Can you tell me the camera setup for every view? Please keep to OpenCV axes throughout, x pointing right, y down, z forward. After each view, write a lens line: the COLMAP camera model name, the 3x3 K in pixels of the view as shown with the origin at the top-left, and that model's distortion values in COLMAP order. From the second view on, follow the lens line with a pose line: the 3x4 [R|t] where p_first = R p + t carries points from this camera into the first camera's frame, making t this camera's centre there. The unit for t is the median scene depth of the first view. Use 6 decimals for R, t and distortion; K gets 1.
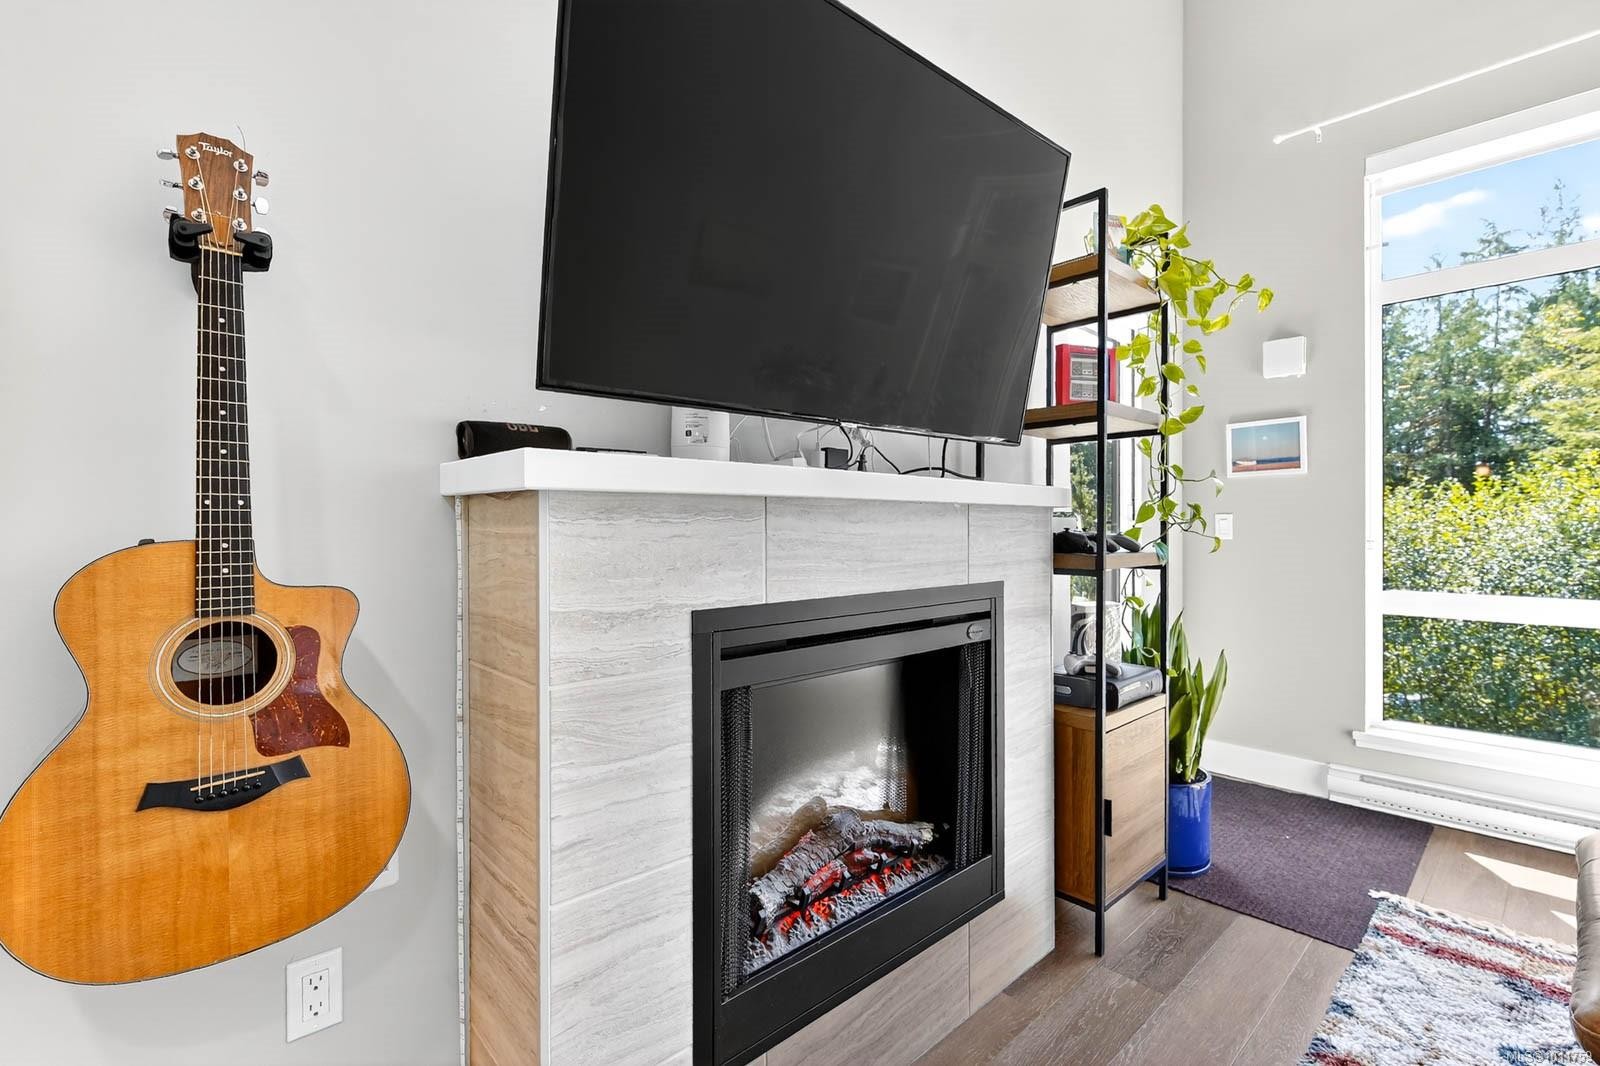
lens RADIAL K [[720.7, 0, 800.0], [0, 720.7, 533.0], [0, 0, 1]] dist [-0.020853, 0.000099]
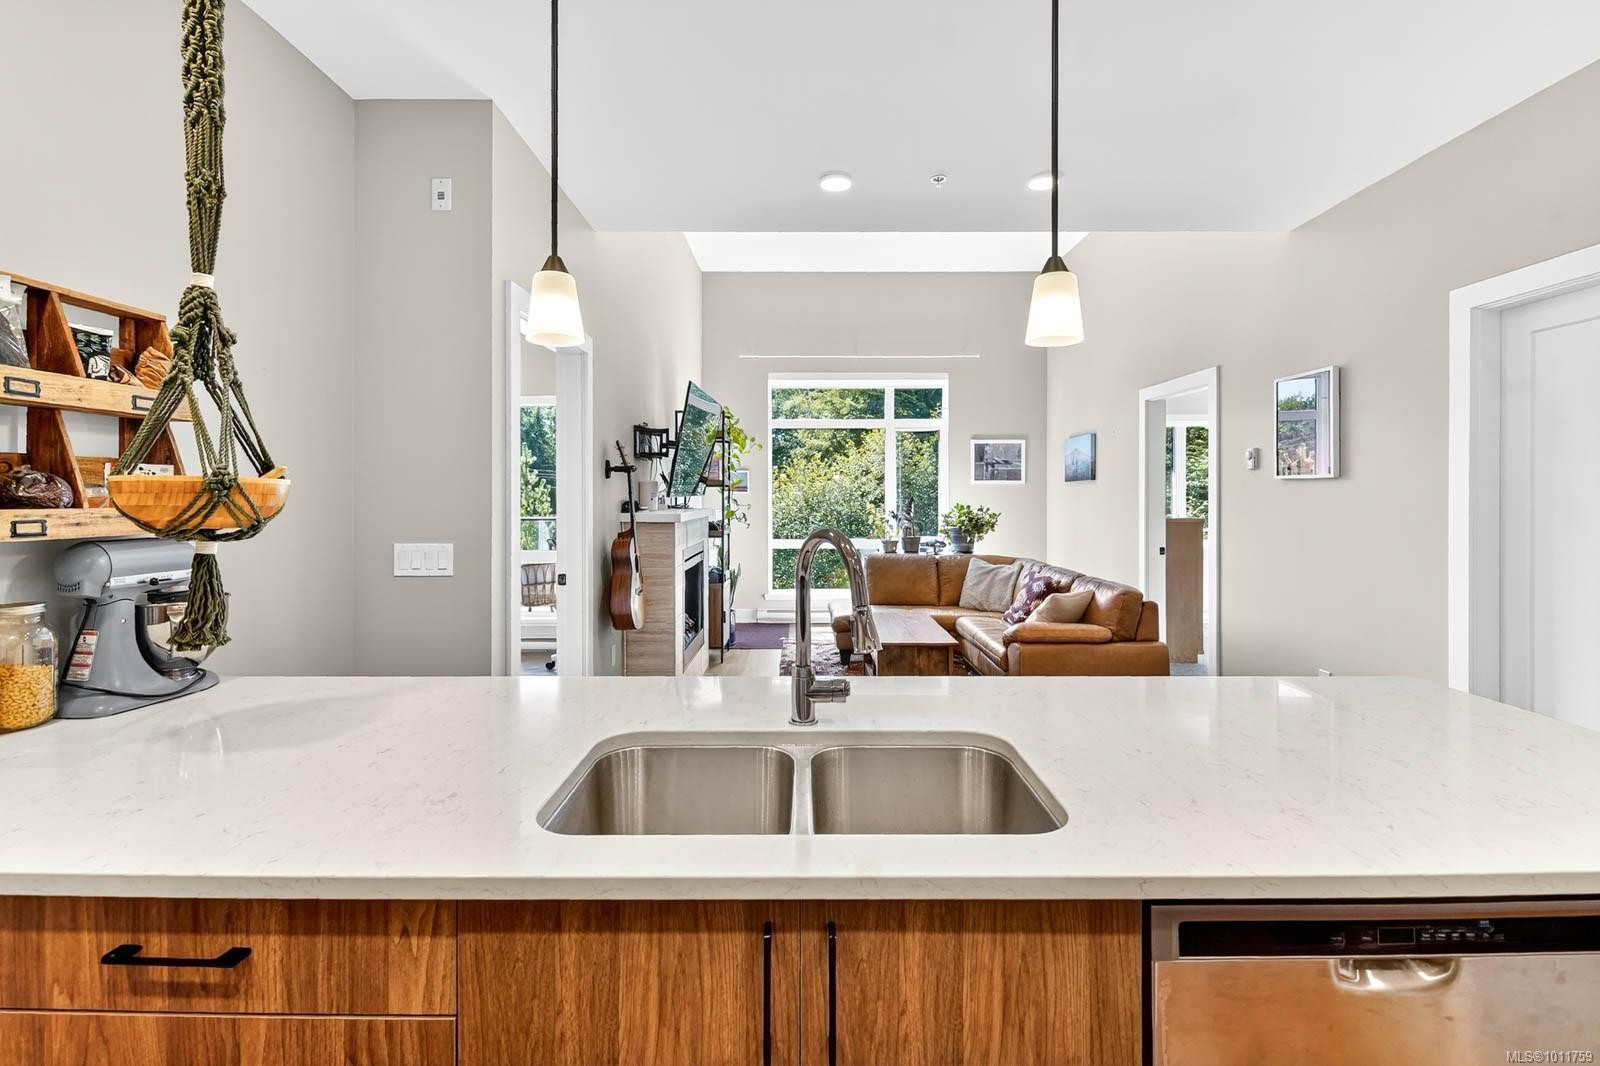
lens RADIAL K [[712.2, 0, 770.0], [0, 712.2, 496.6], [0, 0, 1]] dist [-0.003436, -0.000393]
pose [[0.710465, -0.002194, 0.703729, -2.055801], [0.007055, 0.999967, -0.004004, -0.132842], [-0.703697, 0.007810, 0.710457, -1.702668]]
